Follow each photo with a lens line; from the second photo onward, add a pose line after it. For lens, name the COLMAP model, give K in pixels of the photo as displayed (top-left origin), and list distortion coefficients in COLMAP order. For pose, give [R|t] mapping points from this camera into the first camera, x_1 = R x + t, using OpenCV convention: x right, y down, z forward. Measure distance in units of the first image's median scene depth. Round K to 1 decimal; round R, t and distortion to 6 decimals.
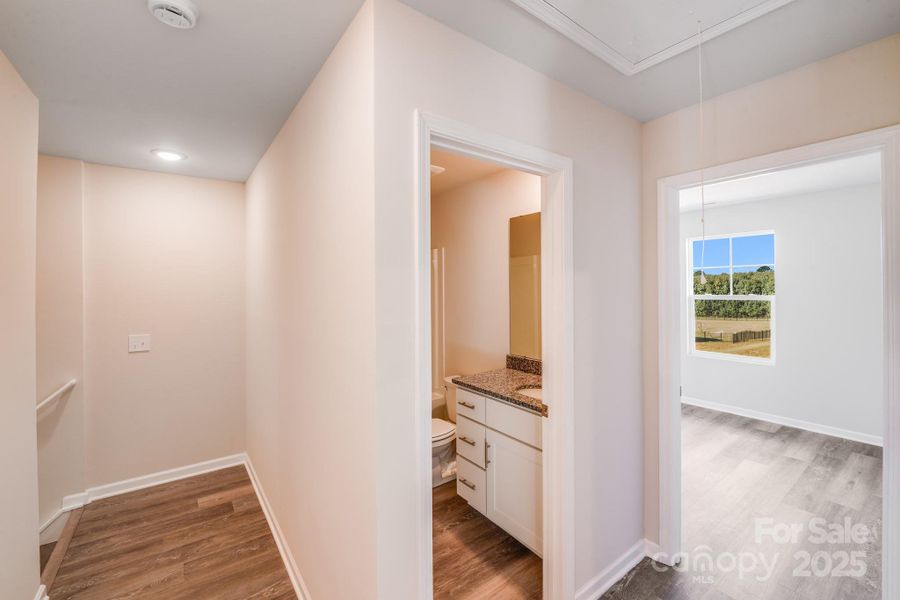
lens RADIAL K [[370.7, 0, 454.7], [0, 370.7, 293.4], [0, 0, 1]] dist [-0.006124, -0.000513]
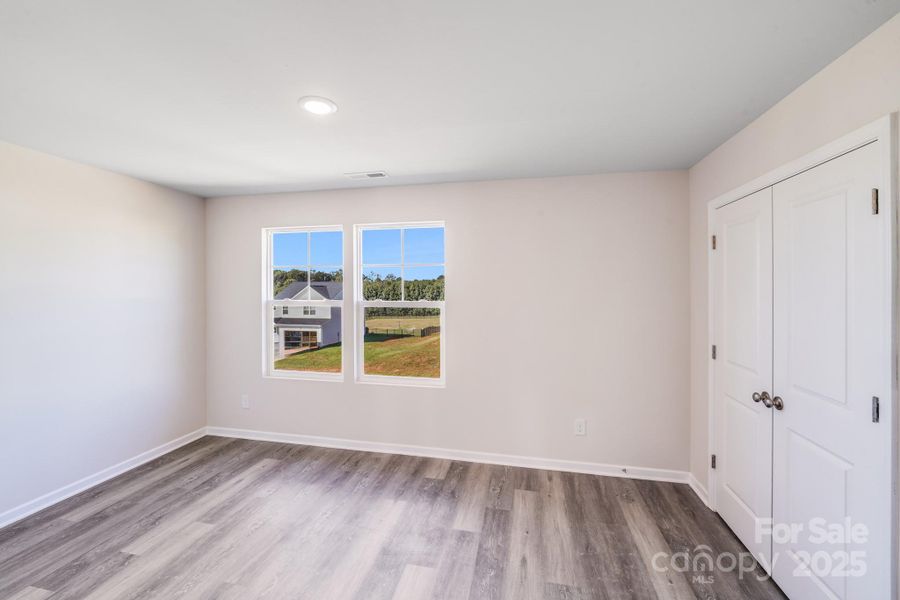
lens RADIAL K [[370.7, 0, 454.7], [0, 370.7, 293.4], [0, 0, 1]] dist [-0.006124, -0.000513]
pose [[0.742813, 0.005897, 0.669473, 0.354259], [-0.000839, 0.999969, -0.007877, -0.007067], [-0.669498, 0.005289, 0.742795, 0.397368]]
